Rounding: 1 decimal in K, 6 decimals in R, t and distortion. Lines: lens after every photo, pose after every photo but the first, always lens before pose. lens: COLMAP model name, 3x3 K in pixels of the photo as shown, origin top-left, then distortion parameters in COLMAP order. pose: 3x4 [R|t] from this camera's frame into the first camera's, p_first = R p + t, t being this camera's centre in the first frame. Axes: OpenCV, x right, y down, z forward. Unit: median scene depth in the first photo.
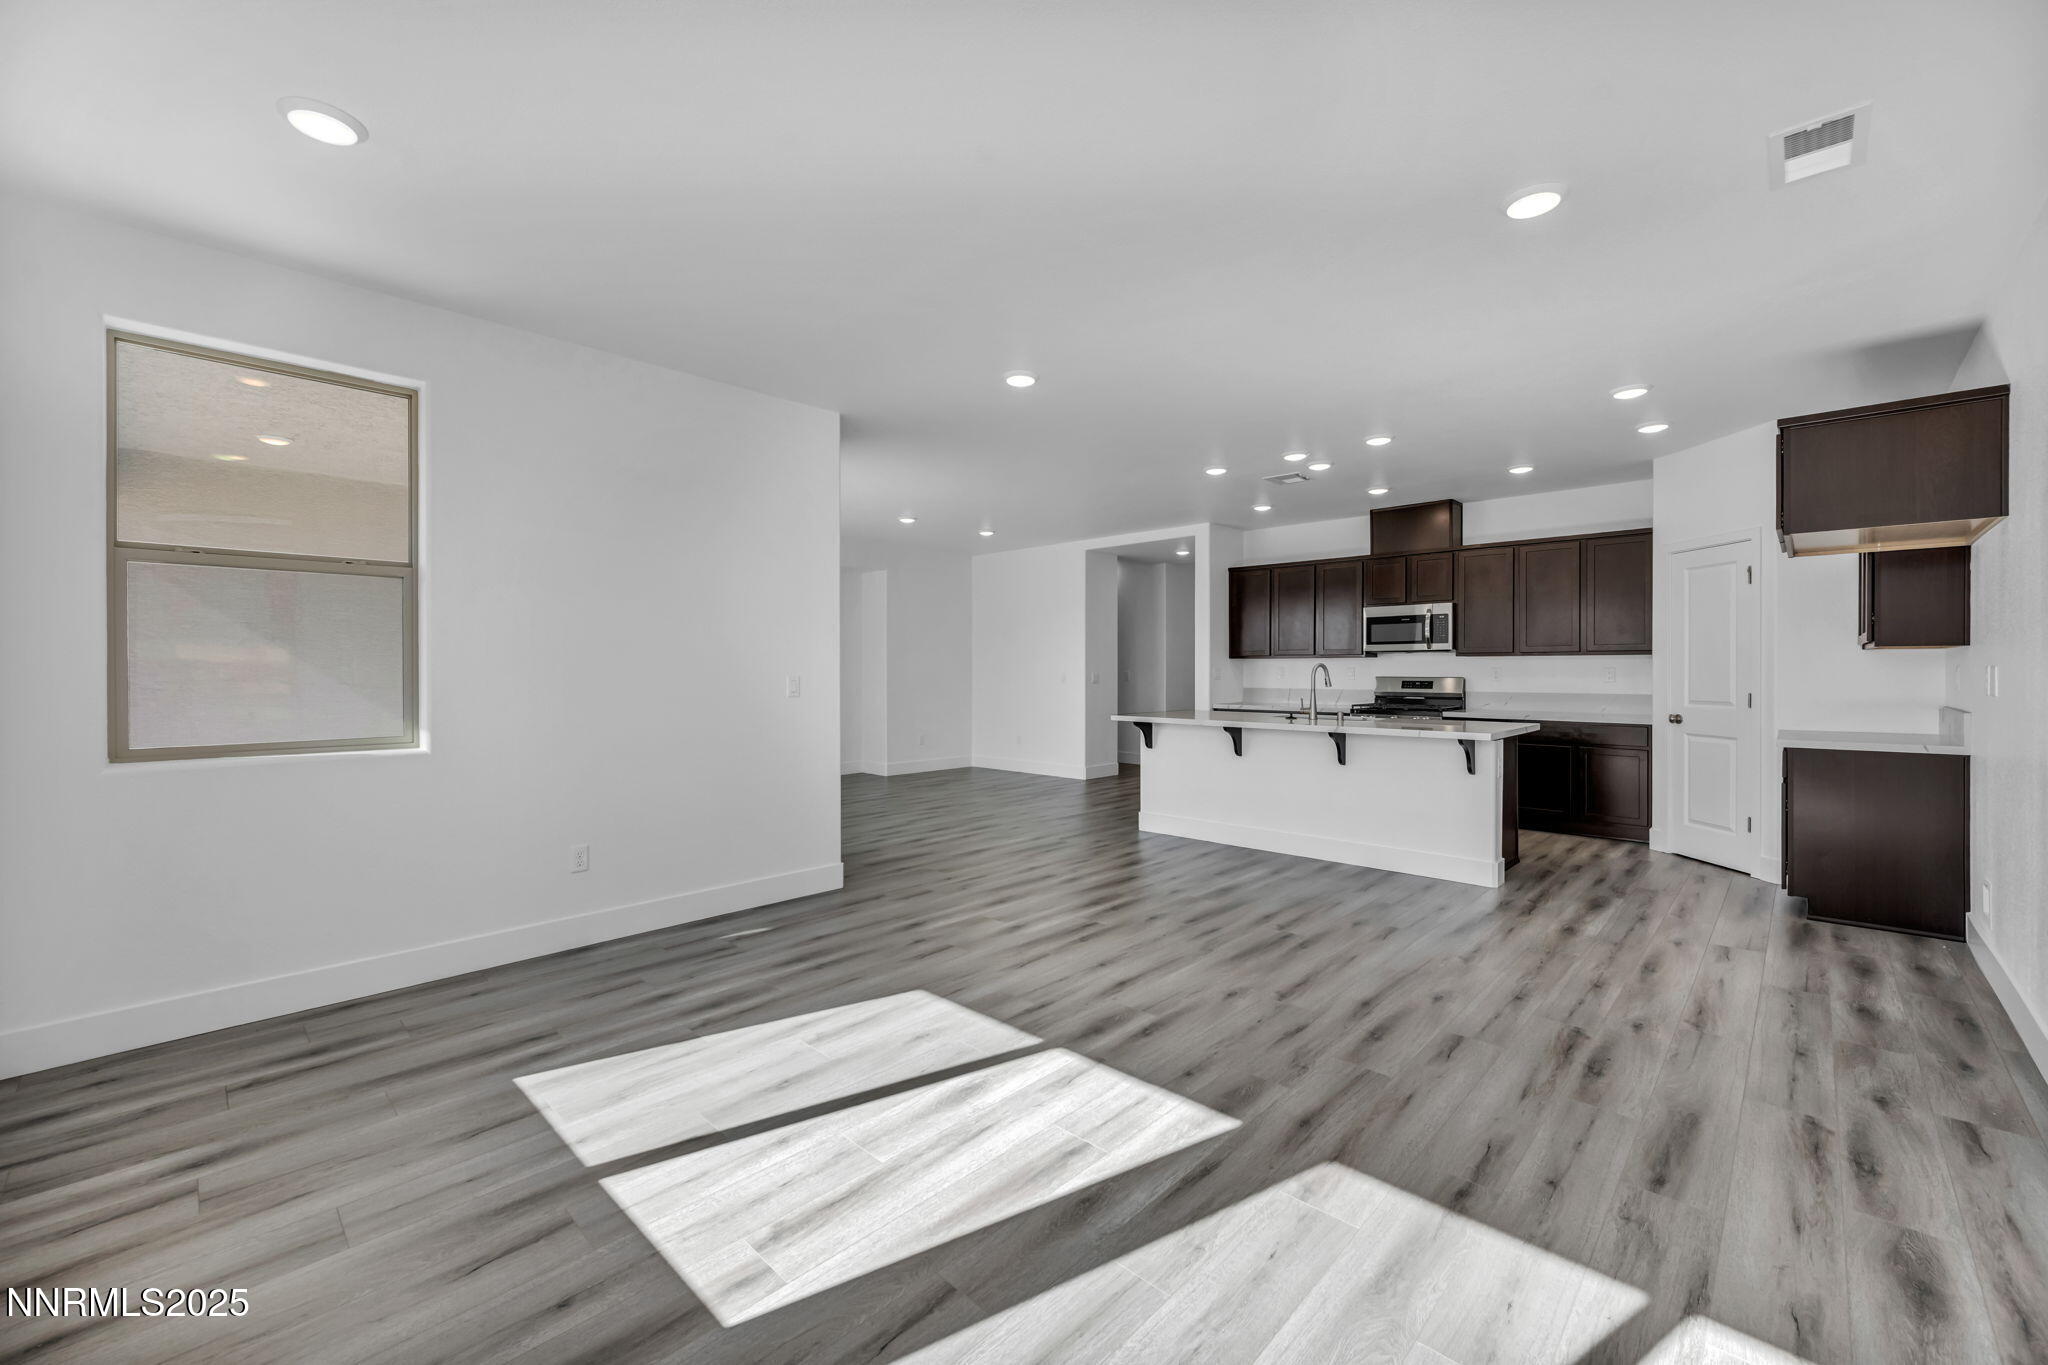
lens RADIAL K [[819.5, 0, 1024.0], [0, 819.5, 682.5], [0, 0, 1]] dist [-0.000319, -0.000093]
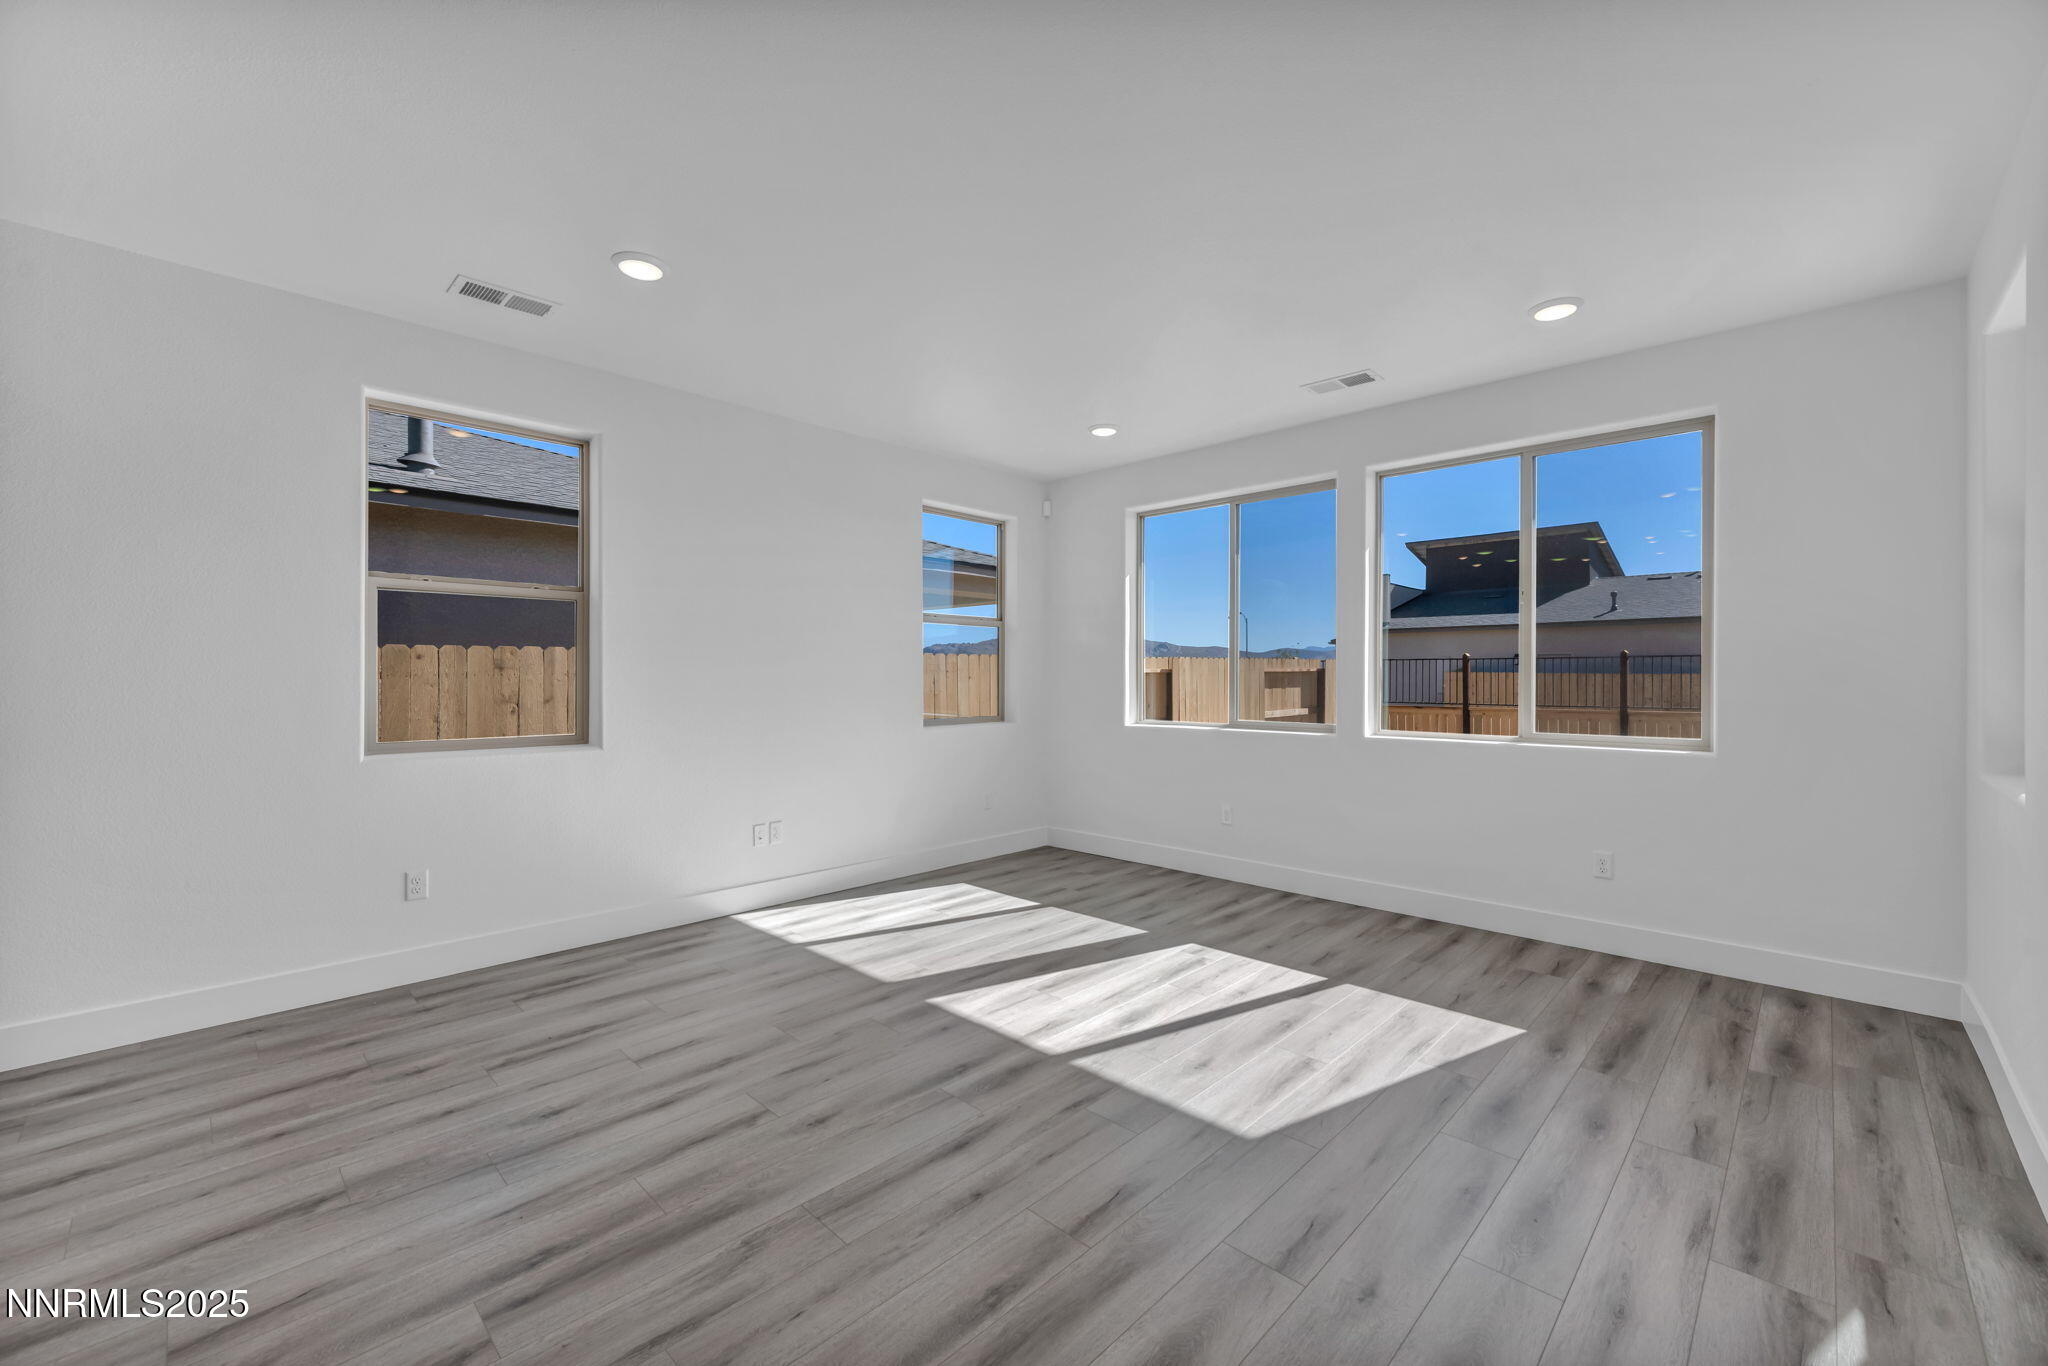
lens RADIAL K [[819.5, 0, 1024.0], [0, 819.5, 683.0], [0, 0, 1]] dist [-0.000319, -0.000093]
pose [[-0.999977, 0.000978, 0.006761, 0.071654], [0.001122, 0.999771, 0.021349, -0.029320], [-0.006739, 0.021356, -0.999749, 1.904224]]
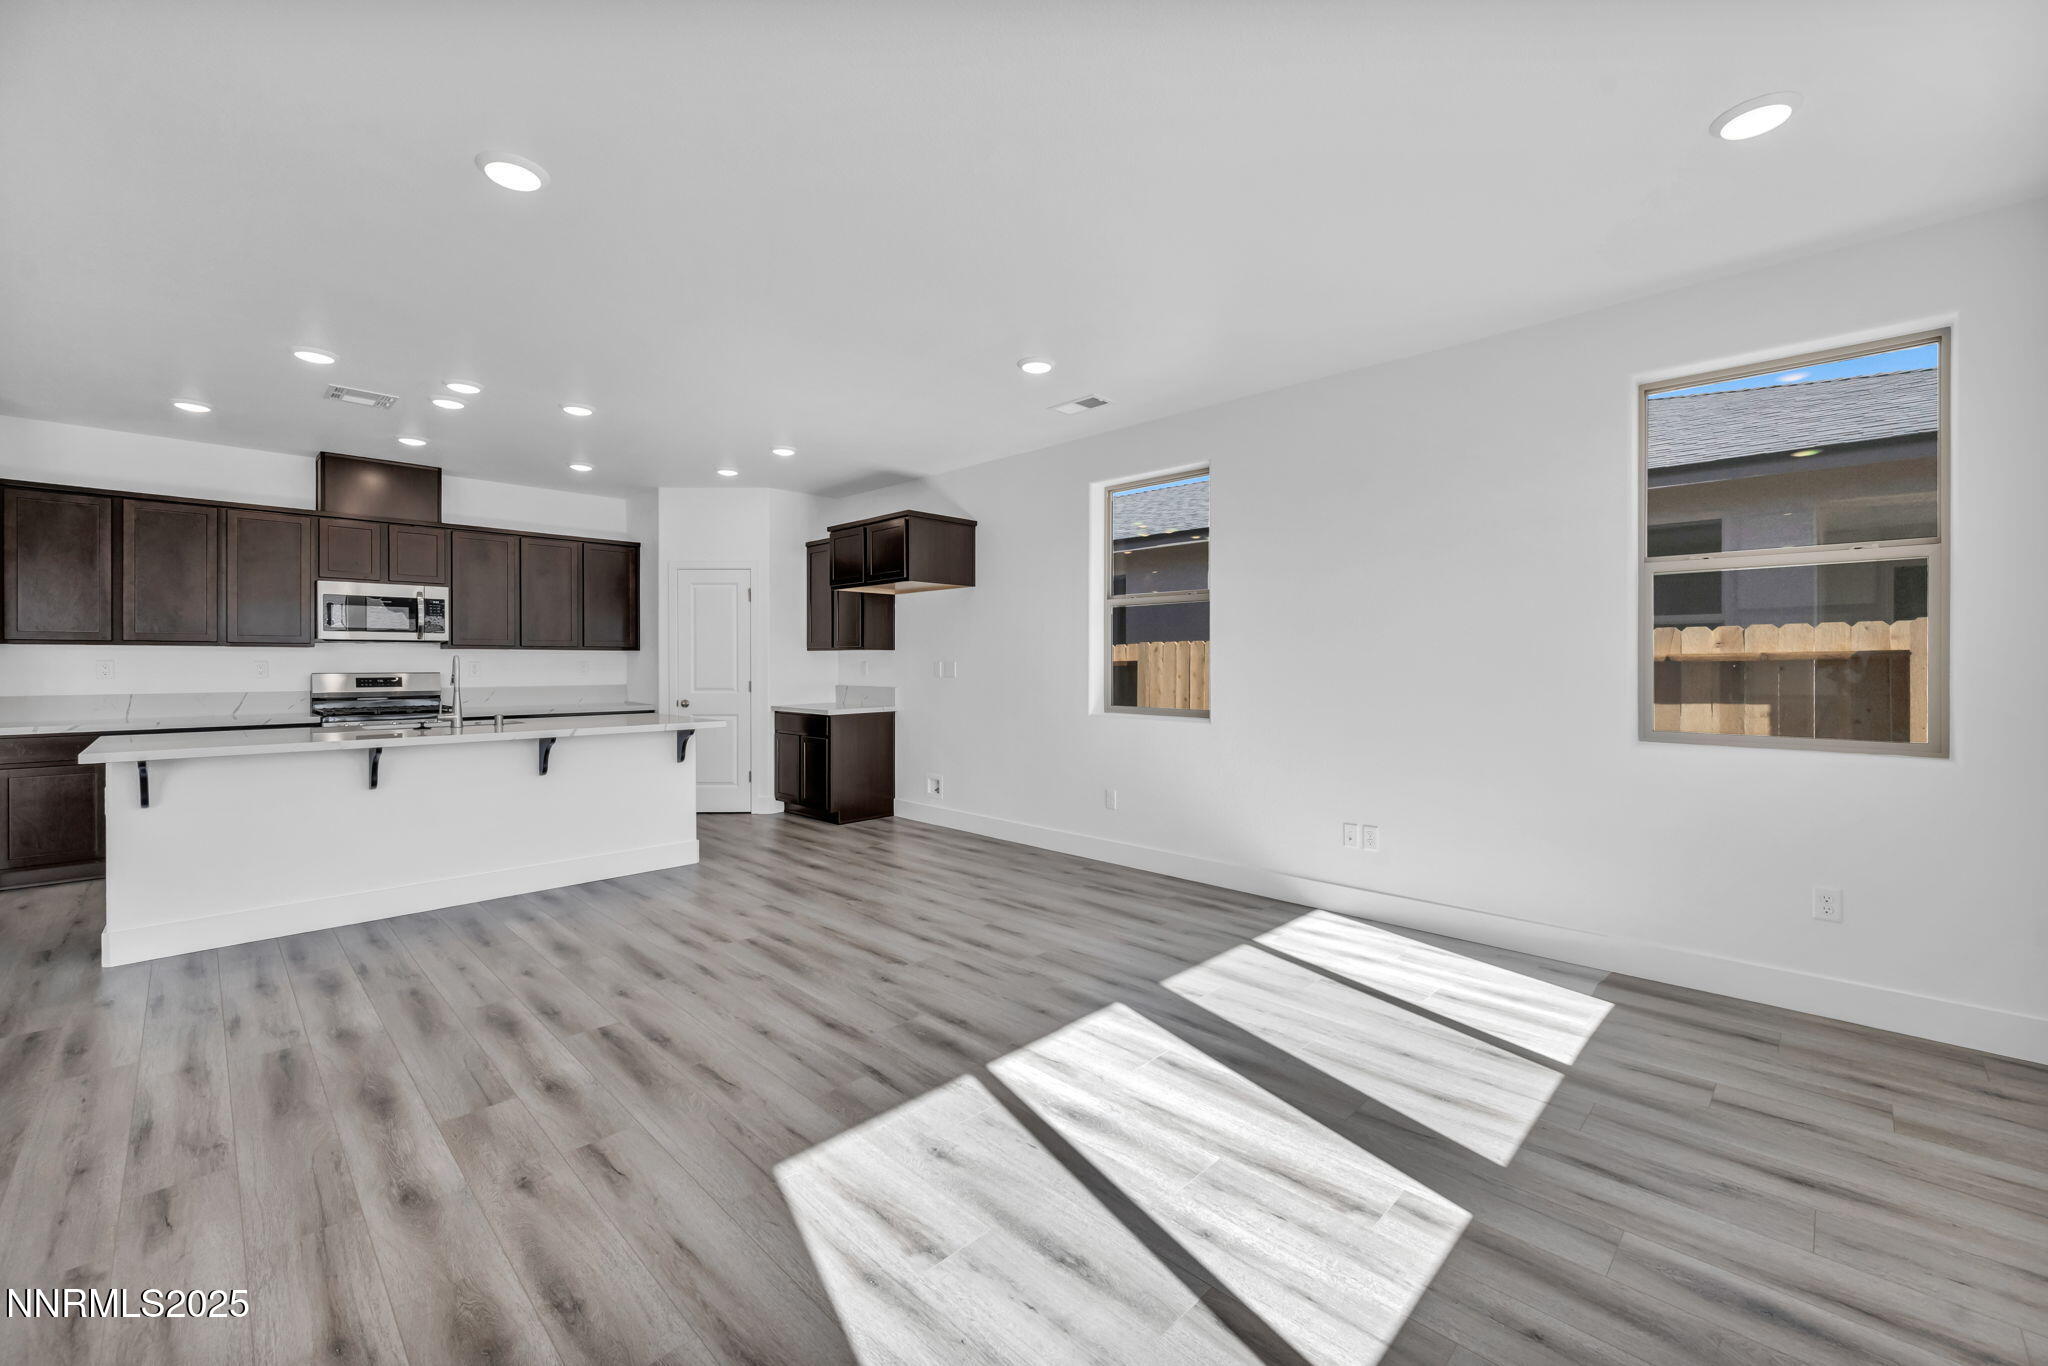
lens RADIAL K [[827.5, 0, 1031.6], [0, 827.5, 666.1], [0, 0, 1]] dist [0.001338, -0.000075]
pose [[0.009147, -0.002384, 0.999955, -0.863266], [0.015595, 0.999876, 0.002241, -0.012551], [-0.999837, 0.015573, 0.009183, 0.886554]]
